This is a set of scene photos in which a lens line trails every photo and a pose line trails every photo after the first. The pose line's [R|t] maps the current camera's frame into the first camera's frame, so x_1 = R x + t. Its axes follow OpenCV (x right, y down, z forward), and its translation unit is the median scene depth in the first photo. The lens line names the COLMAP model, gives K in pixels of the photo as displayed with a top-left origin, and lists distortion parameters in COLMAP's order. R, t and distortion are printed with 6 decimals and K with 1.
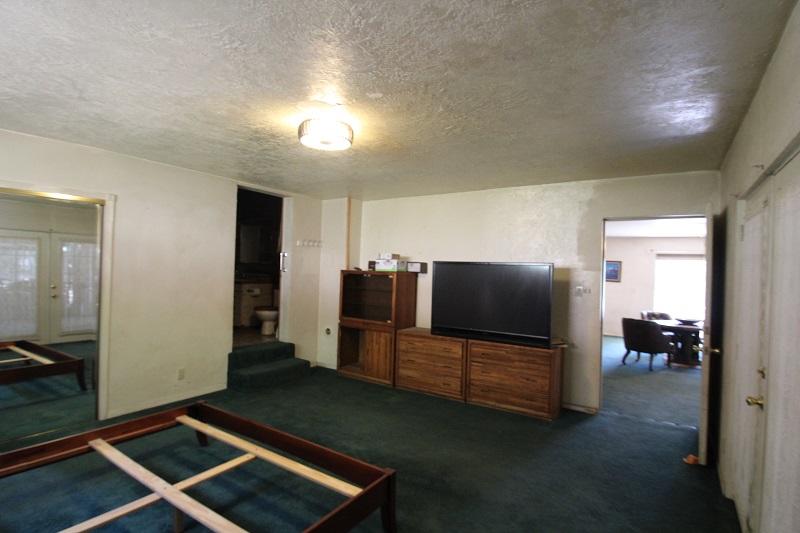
lens RADIAL K [[409.0, 0, 396.8], [0, 409.0, 271.0], [0, 0, 1]] dist [-0.000514, -0.015890]
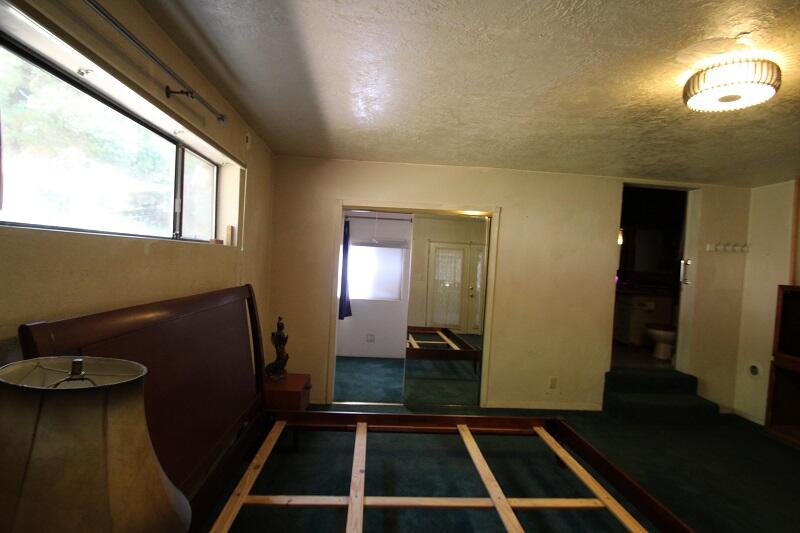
lens RADIAL K [[409.0, 0, 396.8], [0, 409.0, 271.0], [0, 0, 1]] dist [-0.000514, -0.015890]
pose [[0.599648, 0.018677, -0.800046, 0.031074], [-0.037195, 0.999298, -0.004550, 0.001969], [0.799399, 0.032486, 0.599921, 0.110894]]
